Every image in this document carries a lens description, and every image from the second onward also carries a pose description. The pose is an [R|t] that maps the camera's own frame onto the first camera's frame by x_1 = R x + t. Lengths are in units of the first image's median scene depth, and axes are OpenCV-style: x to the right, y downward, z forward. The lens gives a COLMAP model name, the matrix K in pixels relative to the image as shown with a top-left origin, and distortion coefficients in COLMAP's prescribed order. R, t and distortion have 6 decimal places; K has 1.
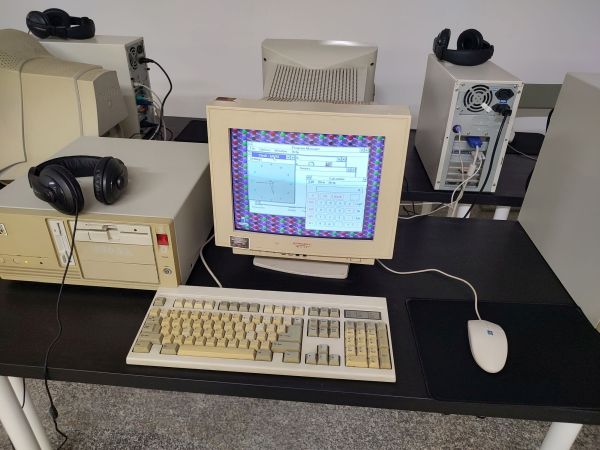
lens RADIAL K [[435.4, 0, 296.0], [0, 435.4, 221.6], [0, 0, 1]] dist [0.011272, -0.015076]
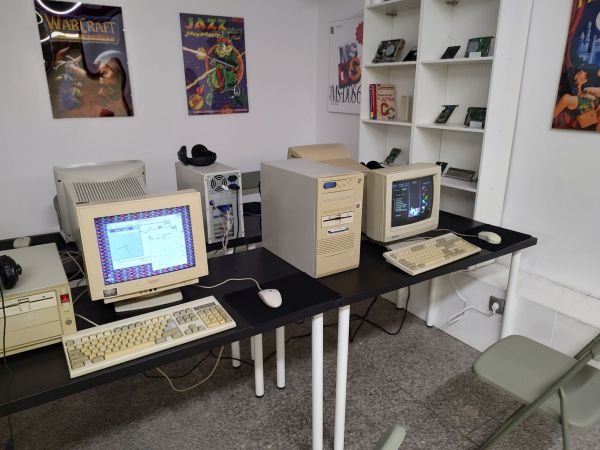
lens RADIAL K [[435.4, 0, 300.5], [0, 435.4, 226.4], [0, 0, 1]] dist [0.011272, -0.015076]
pose [[0.795852, -0.204998, 0.569732, -0.425991], [0.325684, 0.938164, -0.117380, 0.227971], [-0.510440, 0.278970, 0.813405, -0.622200]]
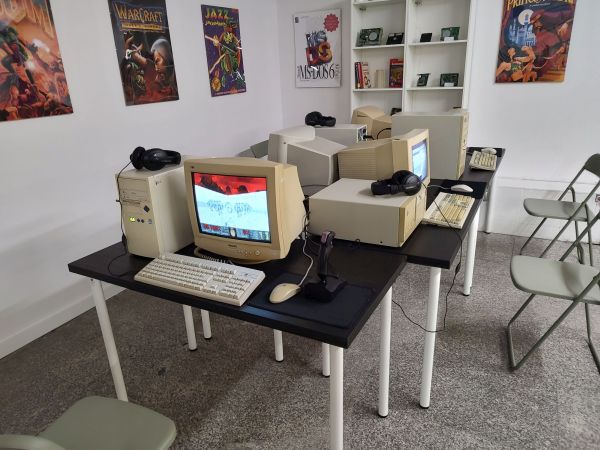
lens RADIAL K [[435.4, 0, 298.8], [0, 435.4, 227.8], [0, 0, 1]] dist [0.011272, -0.015076]
pose [[0.392660, -0.354983, 0.848414, -2.480894], [0.516402, 0.848453, 0.116000, -0.400775], [-0.761017, 0.392574, 0.516467, 0.334474]]
